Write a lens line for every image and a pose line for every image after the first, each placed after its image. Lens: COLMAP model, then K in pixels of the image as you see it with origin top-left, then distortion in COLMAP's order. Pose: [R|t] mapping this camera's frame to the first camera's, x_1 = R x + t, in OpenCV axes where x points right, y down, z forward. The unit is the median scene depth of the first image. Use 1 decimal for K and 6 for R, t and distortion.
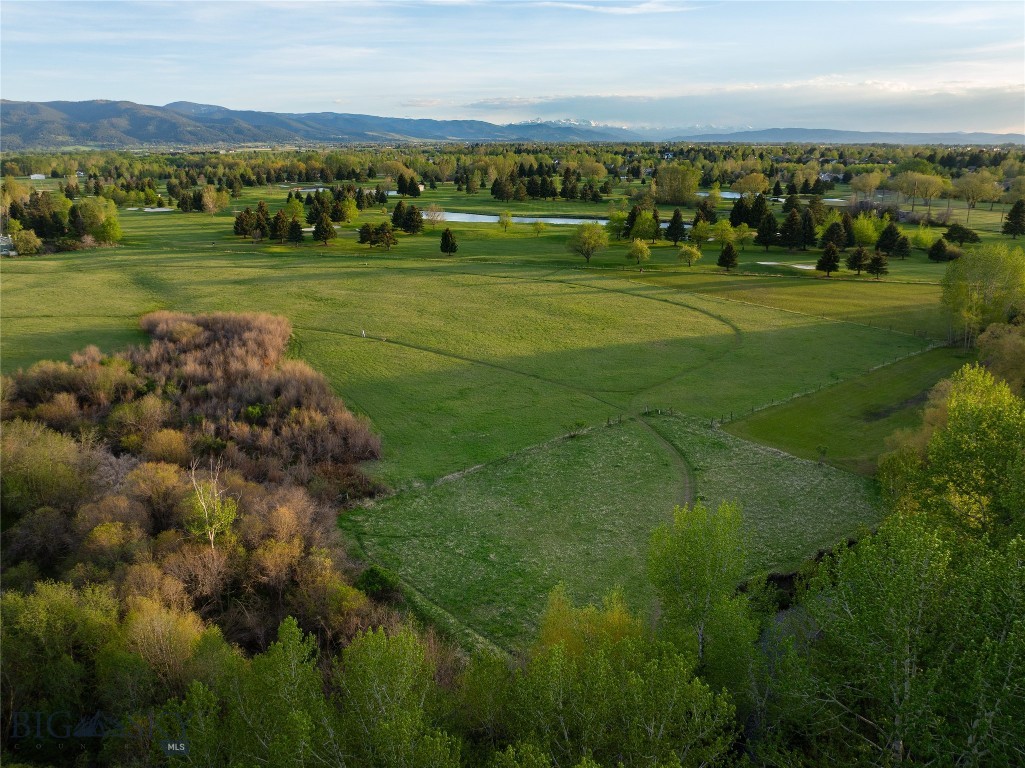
lens RADIAL K [[722.2, 0, 521.4], [0, 722.2, 381.3], [0, 0, 1]] dist [-0.042471, 0.005081]
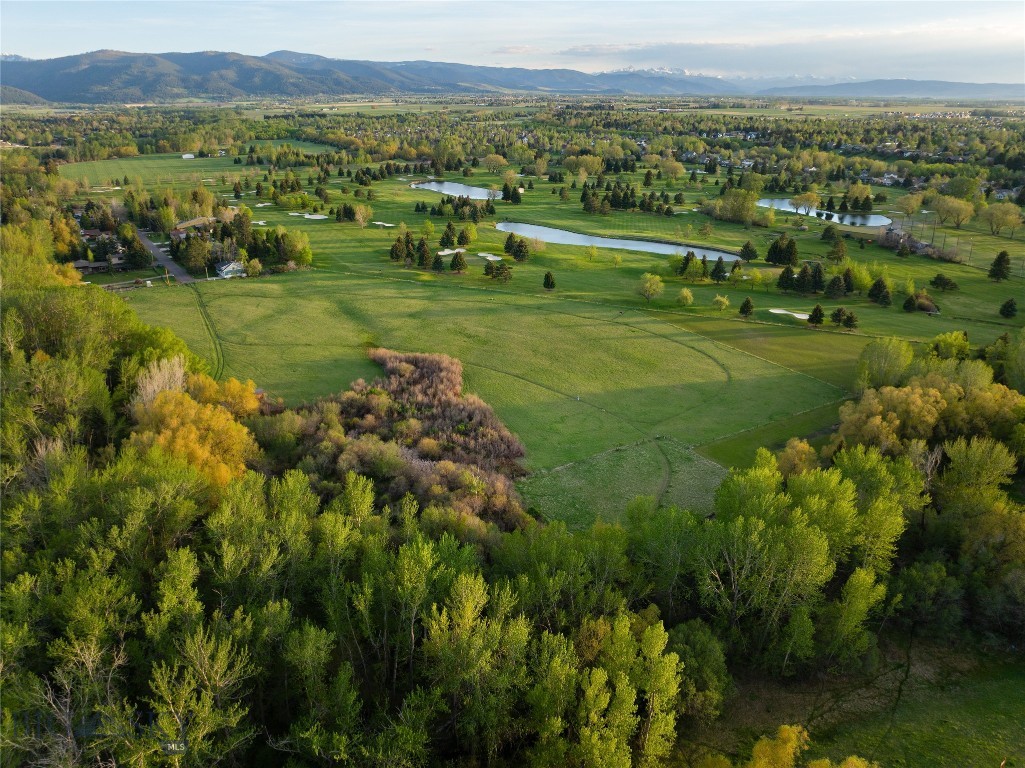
lens RADIAL K [[722.2, 0, 521.4], [0, 722.2, 381.3], [0, 0, 1]] dist [-0.042471, 0.005081]
pose [[0.993125, 0.048398, -0.106582, 0.003973], [-0.040510, 0.996363, 0.074968, -0.114700], [0.109823, -0.070135, 0.991474, -0.460048]]
